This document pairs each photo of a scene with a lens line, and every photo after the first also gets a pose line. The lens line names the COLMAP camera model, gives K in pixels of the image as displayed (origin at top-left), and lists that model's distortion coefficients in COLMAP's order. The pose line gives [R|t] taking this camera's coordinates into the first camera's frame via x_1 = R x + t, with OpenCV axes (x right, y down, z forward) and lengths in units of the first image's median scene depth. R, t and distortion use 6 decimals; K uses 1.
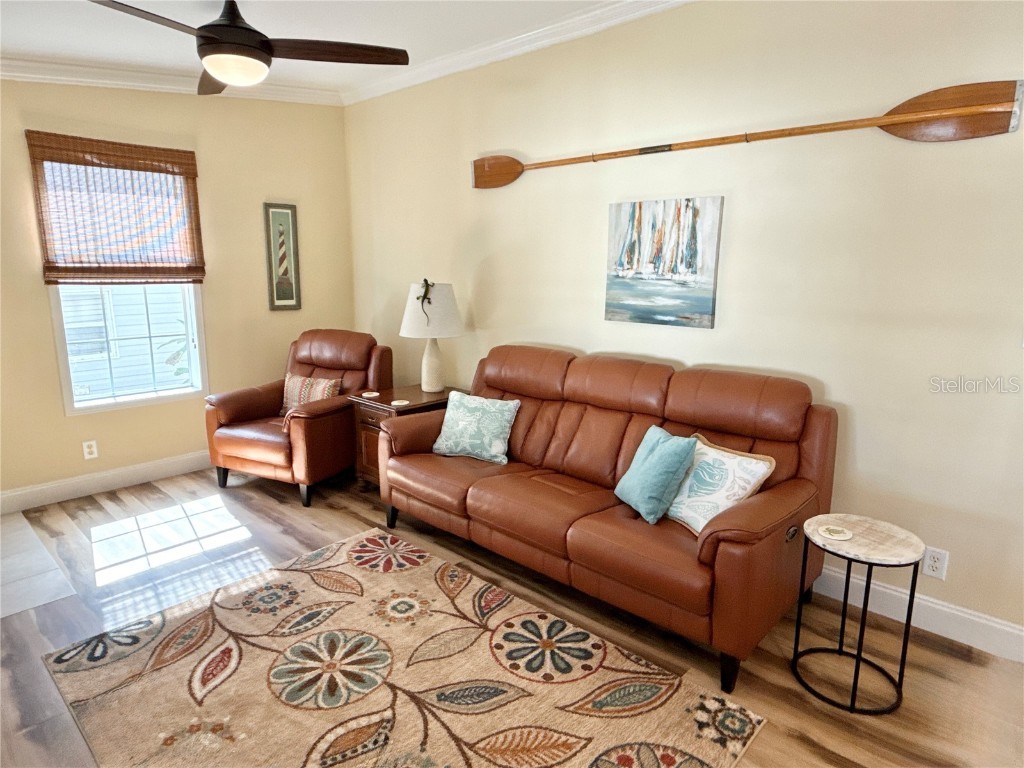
lens RADIAL K [[628.1, 0, 485.4], [0, 628.1, 388.2], [0, 0, 1]] dist [0.000114, 0.004114]
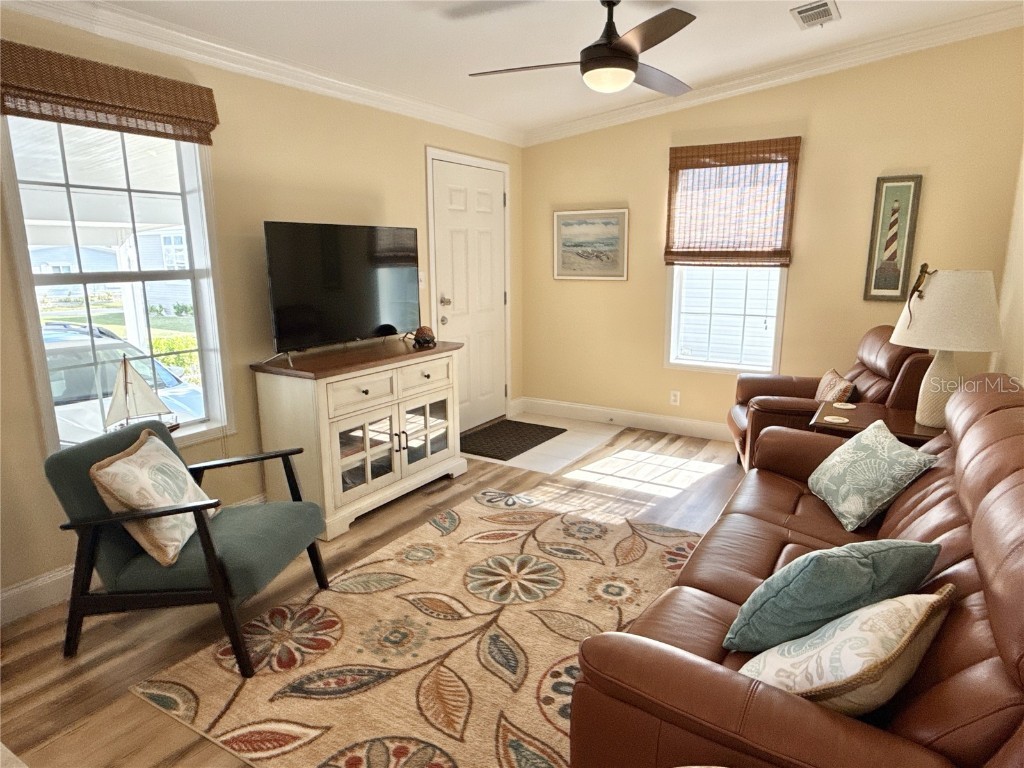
lens RADIAL K [[628.1, 0, 511.7], [0, 628.1, 384.4], [0, 0, 1]] dist [0.000114, 0.004114]
pose [[0.202375, 0.193076, -0.960086, 0.547039], [-0.189549, 0.969556, 0.155026, -0.066490], [0.960789, 0.150610, 0.232811, 0.429429]]
